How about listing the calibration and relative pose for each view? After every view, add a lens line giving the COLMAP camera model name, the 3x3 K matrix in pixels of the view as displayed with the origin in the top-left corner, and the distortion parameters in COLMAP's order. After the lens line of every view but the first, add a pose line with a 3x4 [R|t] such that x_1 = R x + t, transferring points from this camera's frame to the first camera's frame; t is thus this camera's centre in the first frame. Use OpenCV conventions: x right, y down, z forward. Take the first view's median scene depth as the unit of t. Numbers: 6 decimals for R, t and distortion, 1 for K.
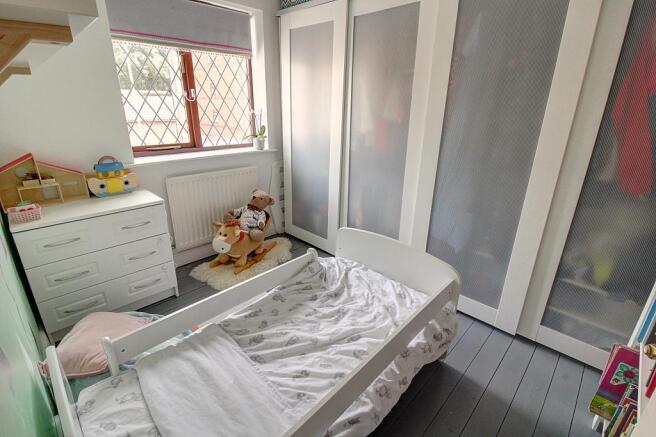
lens RADIAL K [[307.3, 0, 329.9], [0, 307.3, 216.2], [0, 0, 1]] dist [-0.019634, -0.000903]
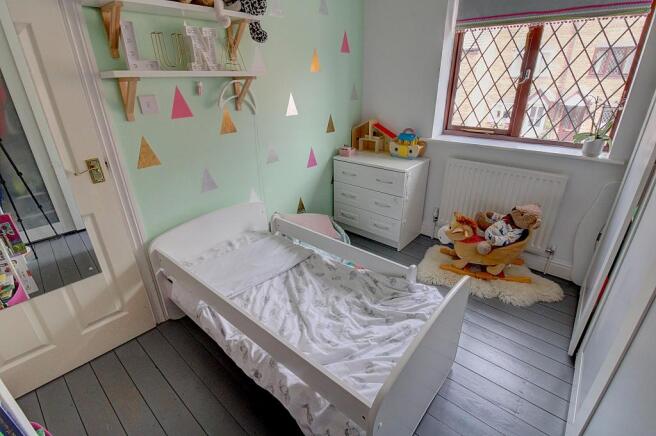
lens RADIAL K [[307.3, 0, 329.9], [0, 307.3, 215.7], [0, 0, 1]] dist [-0.019634, -0.000903]
pose [[0.039909, 0.390612, -0.919690, 0.663797], [-0.321948, 0.876364, 0.358240, -0.248977], [0.945916, 0.281796, 0.160731, 0.612356]]
